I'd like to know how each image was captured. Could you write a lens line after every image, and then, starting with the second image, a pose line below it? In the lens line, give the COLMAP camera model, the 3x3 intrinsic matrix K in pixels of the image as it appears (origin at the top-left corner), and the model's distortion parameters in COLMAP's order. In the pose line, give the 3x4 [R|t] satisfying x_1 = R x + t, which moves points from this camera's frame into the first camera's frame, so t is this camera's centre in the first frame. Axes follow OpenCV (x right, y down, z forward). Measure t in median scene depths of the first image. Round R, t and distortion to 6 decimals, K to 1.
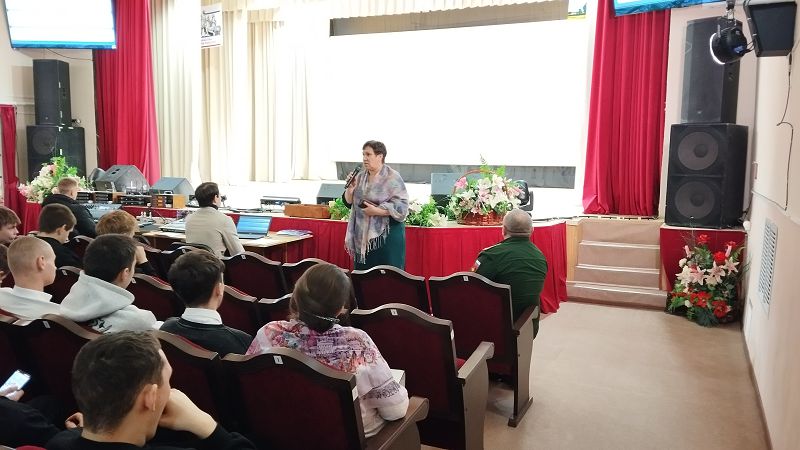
lens RADIAL K [[652.9, 0, 412.4], [0, 652.9, 226.9], [0, 0, 1]] dist [0.116162, -0.228846]
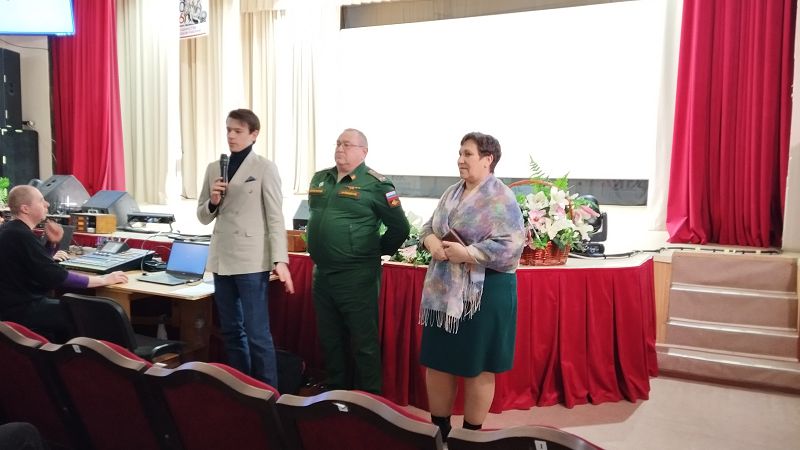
lens RADIAL K [[652.9, 0, 412.4], [0, 652.9, 226.9], [0, 0, 1]] dist [0.116162, -0.228846]
pose [[0.999244, 0.005253, -0.038515, 0.009085], [-0.006117, 0.999732, -0.022348, -0.021547], [0.038387, 0.022567, 0.999008, 0.295417]]
